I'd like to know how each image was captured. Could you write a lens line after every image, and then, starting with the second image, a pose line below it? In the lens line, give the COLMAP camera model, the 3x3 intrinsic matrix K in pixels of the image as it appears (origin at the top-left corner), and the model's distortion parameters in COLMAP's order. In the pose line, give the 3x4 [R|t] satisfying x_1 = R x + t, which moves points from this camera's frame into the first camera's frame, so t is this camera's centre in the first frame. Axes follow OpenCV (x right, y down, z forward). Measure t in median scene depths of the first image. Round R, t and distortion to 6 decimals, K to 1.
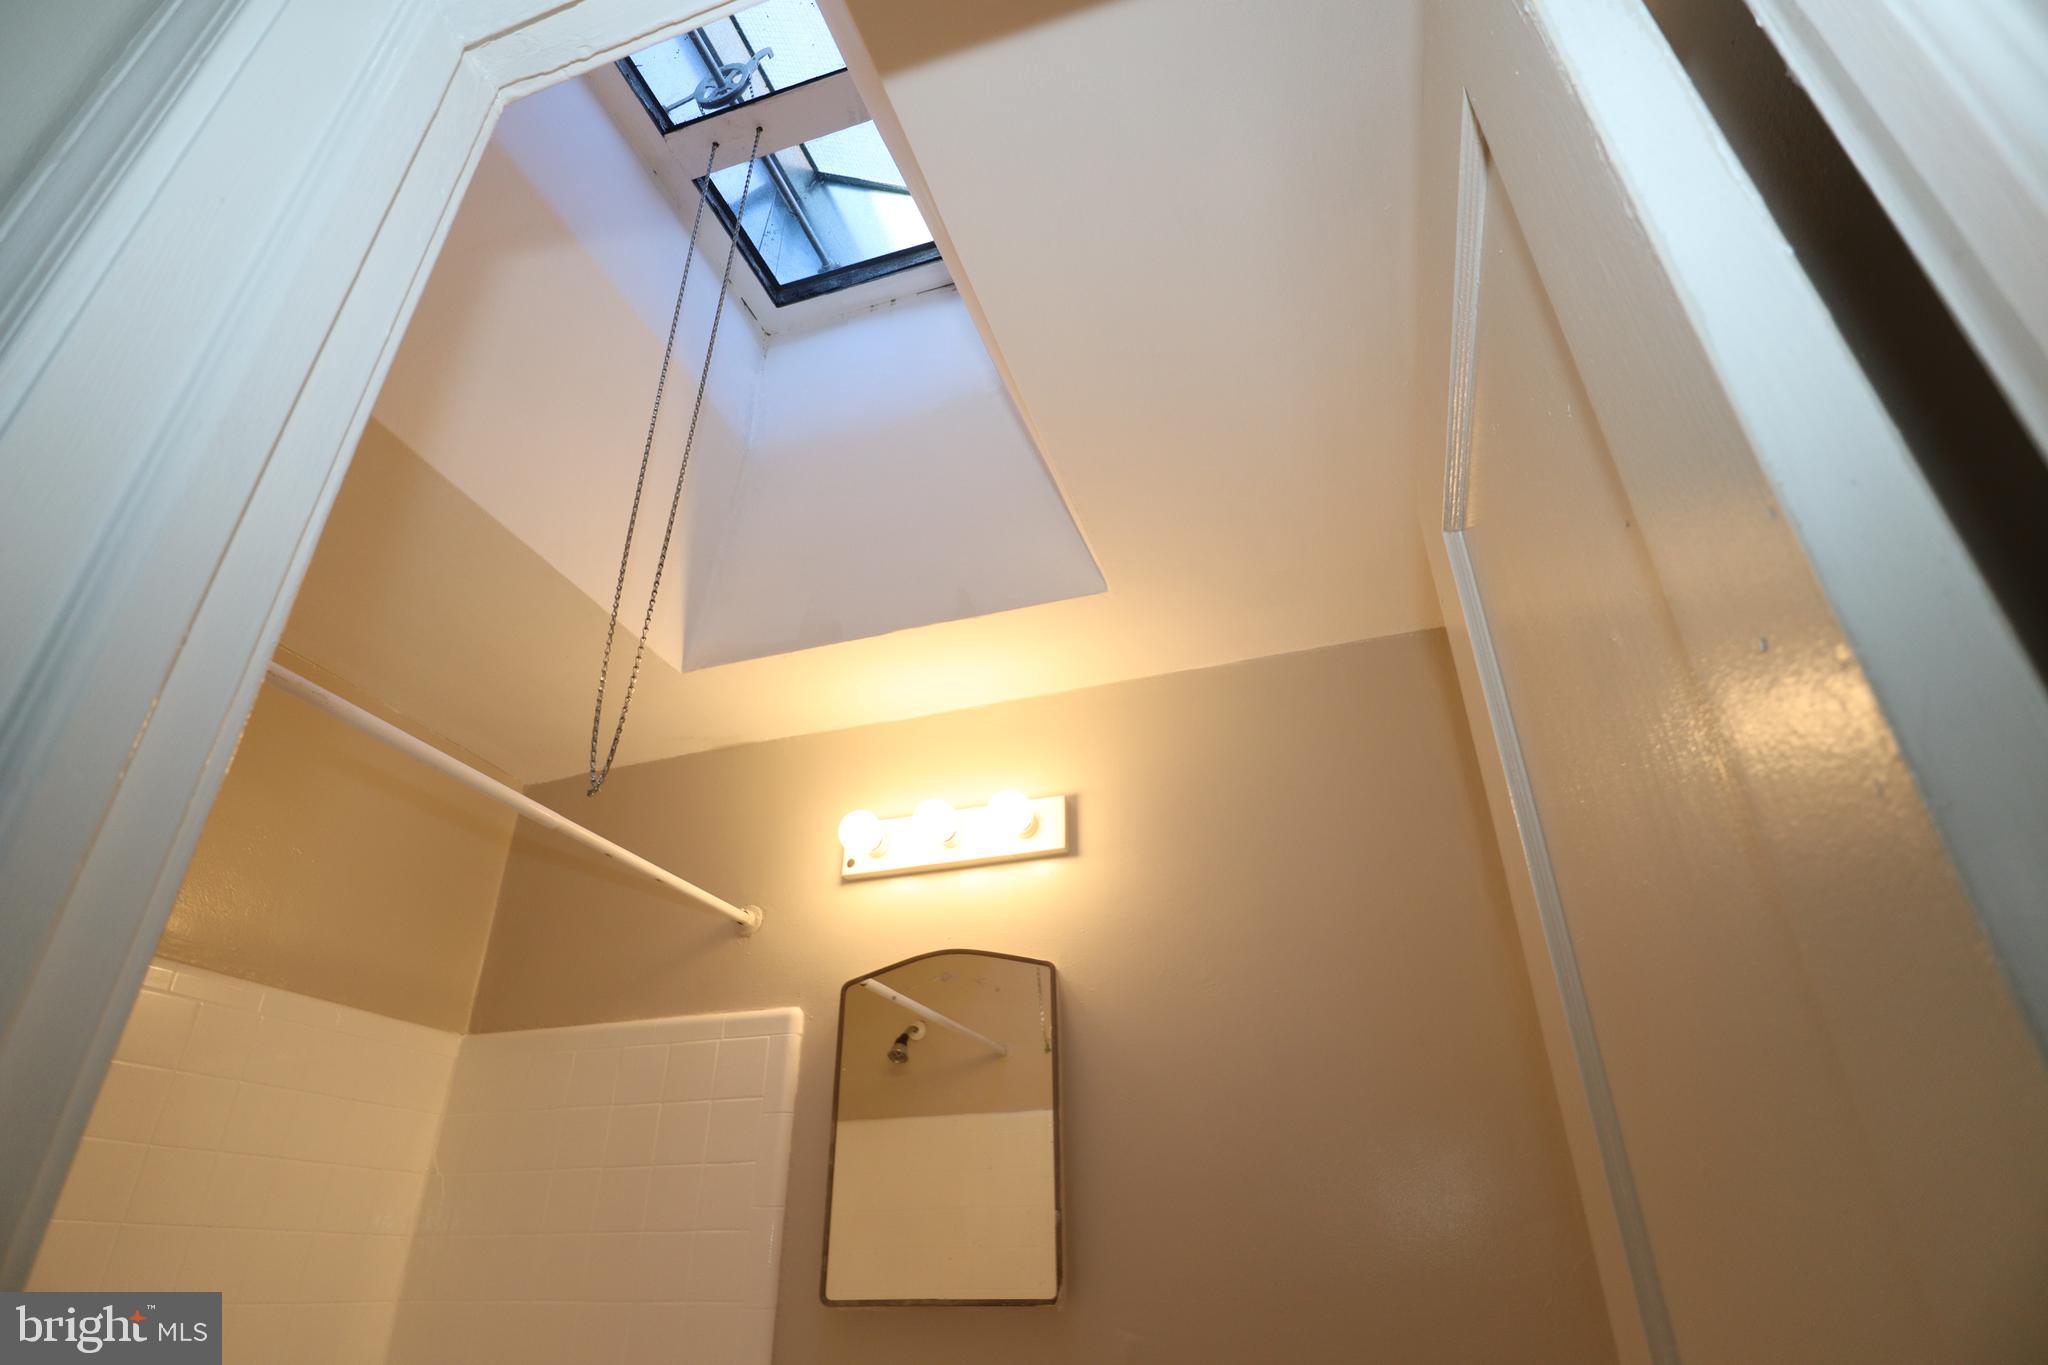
lens RADIAL K [[1044.4, 0, 1032.2], [0, 1044.4, 693.9], [0, 0, 1]] dist [-0.045701, 0.015528]
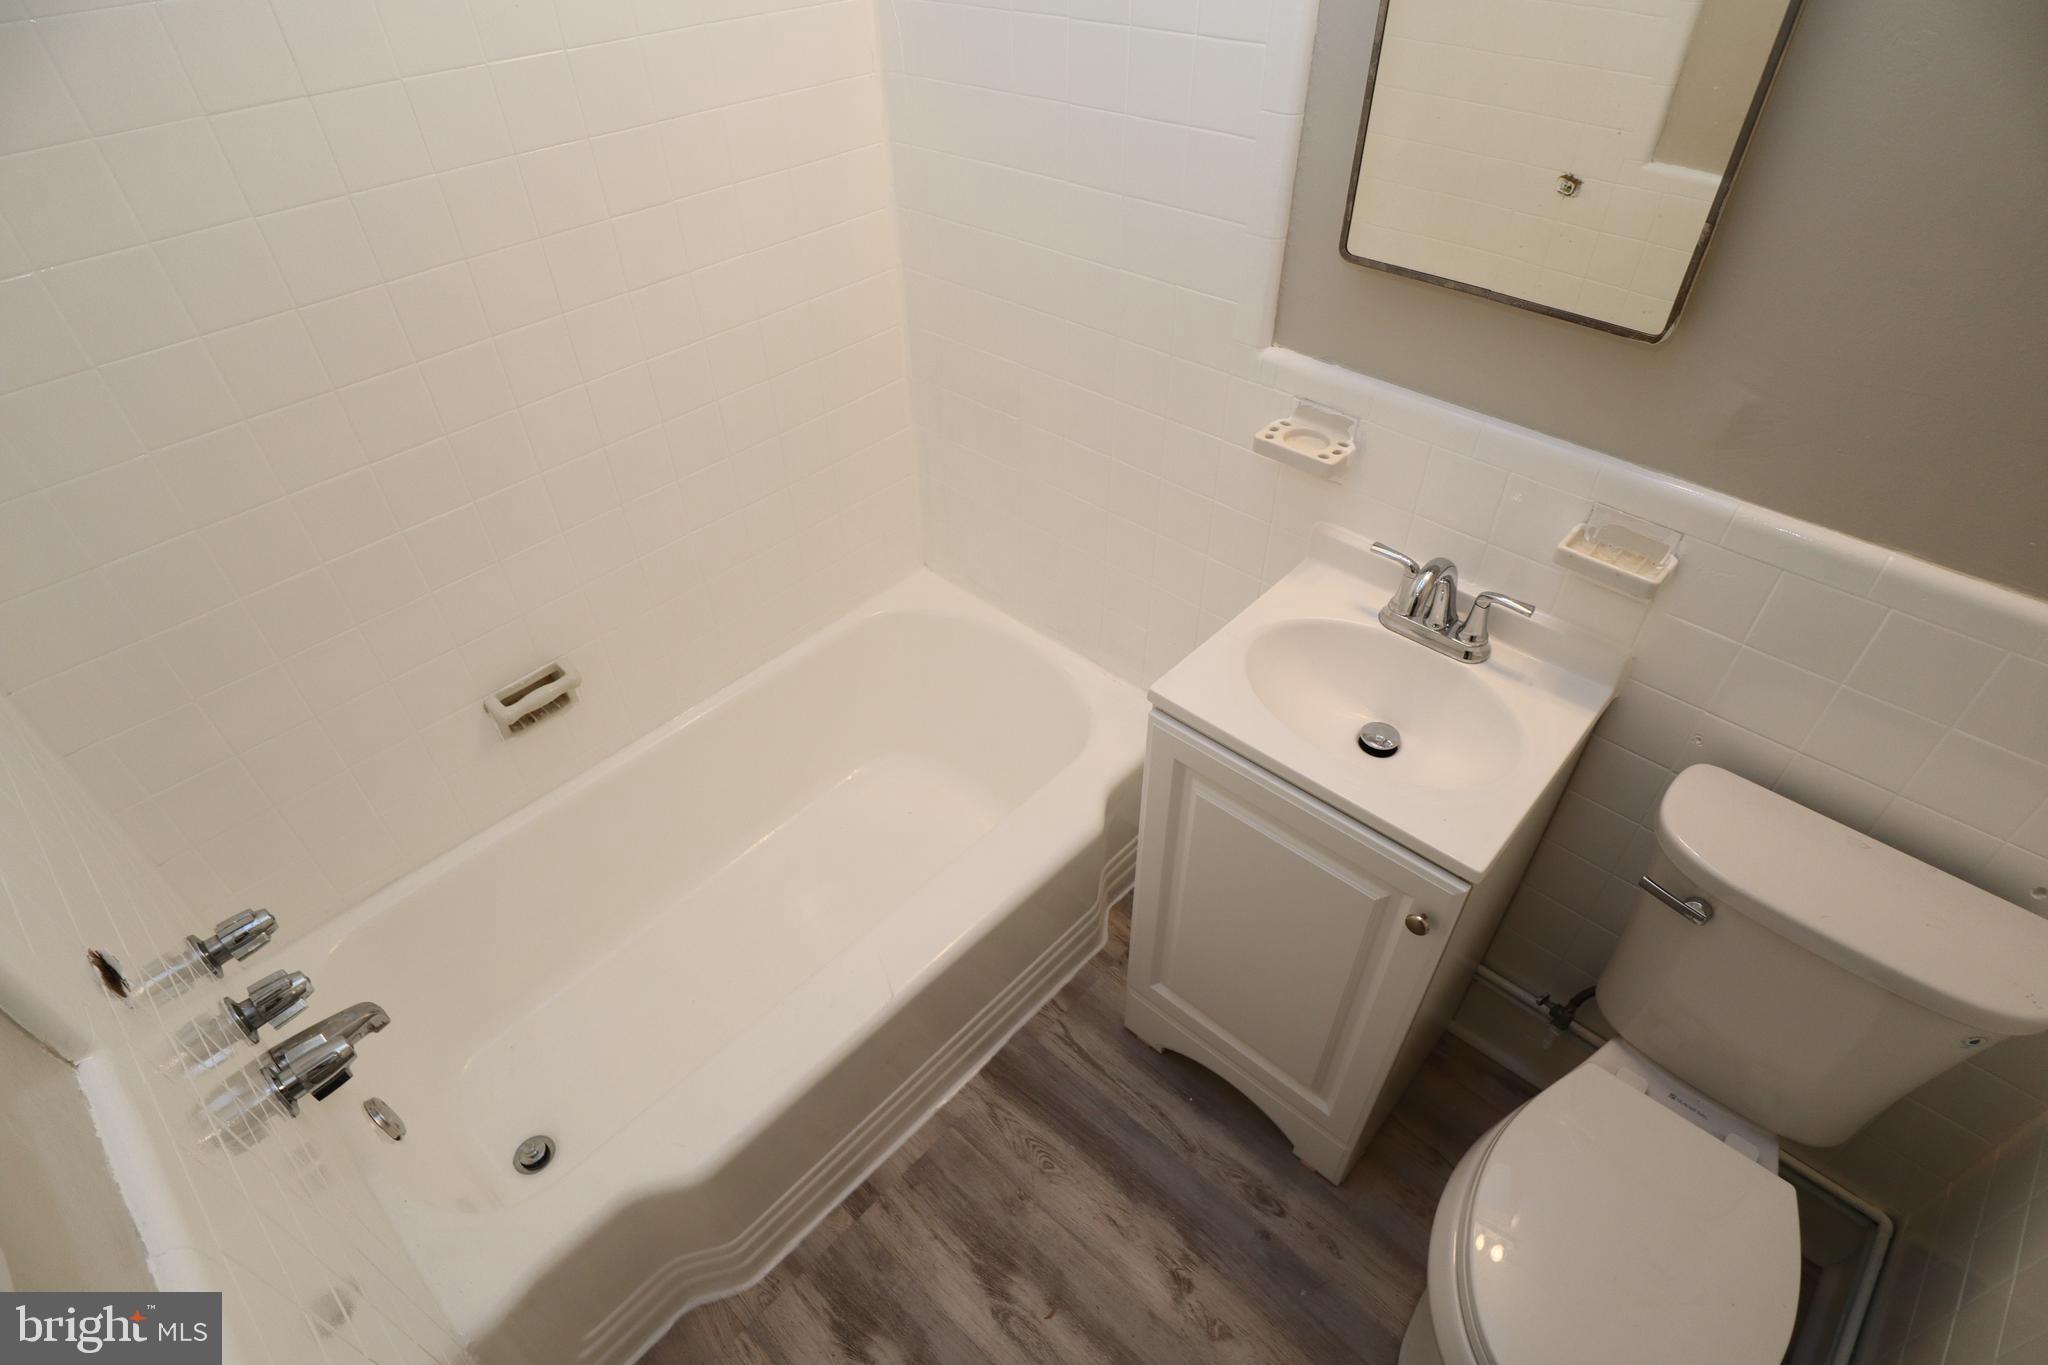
lens RADIAL K [[1049.9, 0, 1016.6], [0, 1049.9, 683.0], [0, 0, 1]] dist [-0.050773, 0.017814]
pose [[0.904737, 0.278713, -0.322133, -0.069077], [0.217009, 0.349164, 0.911588, -0.070780], [0.366548, -0.894653, 0.255418, 0.348459]]
